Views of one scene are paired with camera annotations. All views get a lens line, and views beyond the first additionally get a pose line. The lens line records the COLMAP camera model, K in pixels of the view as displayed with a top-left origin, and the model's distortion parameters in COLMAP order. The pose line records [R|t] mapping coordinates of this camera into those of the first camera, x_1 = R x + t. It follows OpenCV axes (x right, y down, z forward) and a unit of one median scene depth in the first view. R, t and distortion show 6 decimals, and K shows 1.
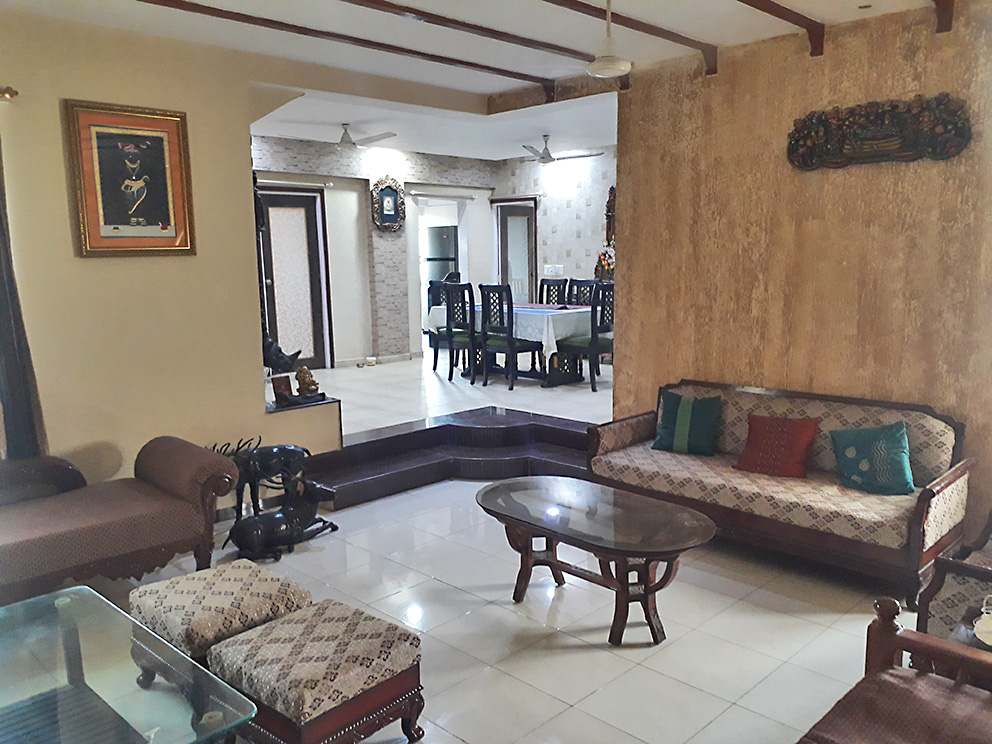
lens RADIAL K [[791.0, 0, 495.0], [0, 791.0, 376.1], [0, 0, 1]] dist [0.064621, -0.070711]
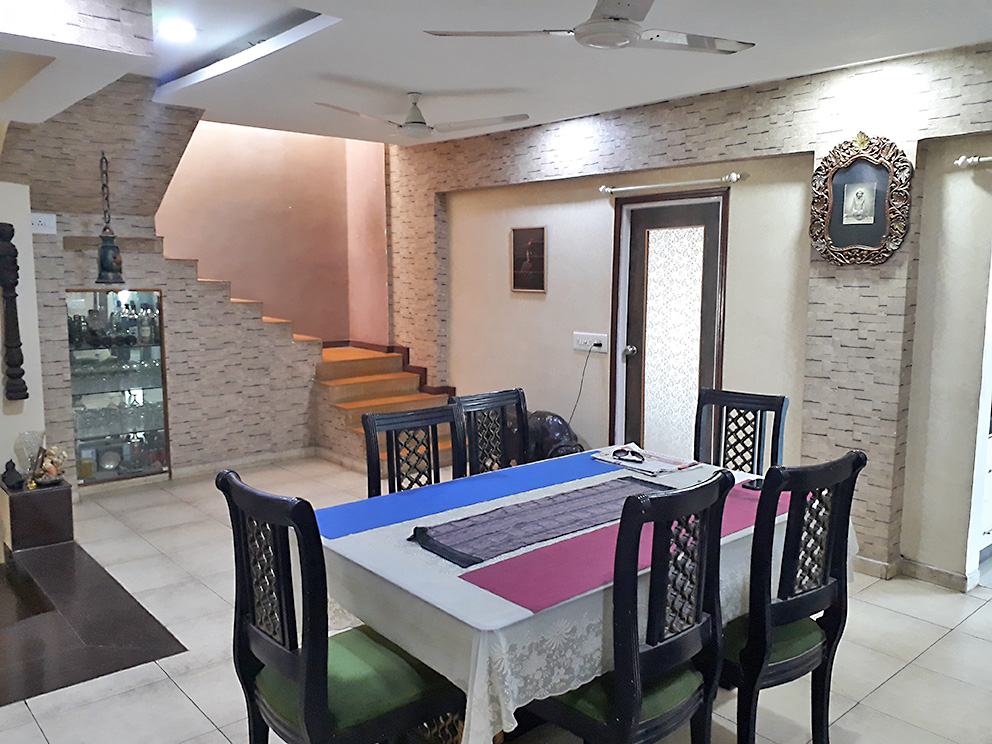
lens RADIAL K [[791.0, 0, 497.1], [0, 791.0, 375.6], [0, 0, 1]] dist [0.064621, -0.070711]
pose [[-0.085132, 0.146443, -0.985549, 0.306968], [-0.158755, 0.974510, 0.158516, -0.159269], [0.983641, 0.169956, -0.059713, 0.831709]]
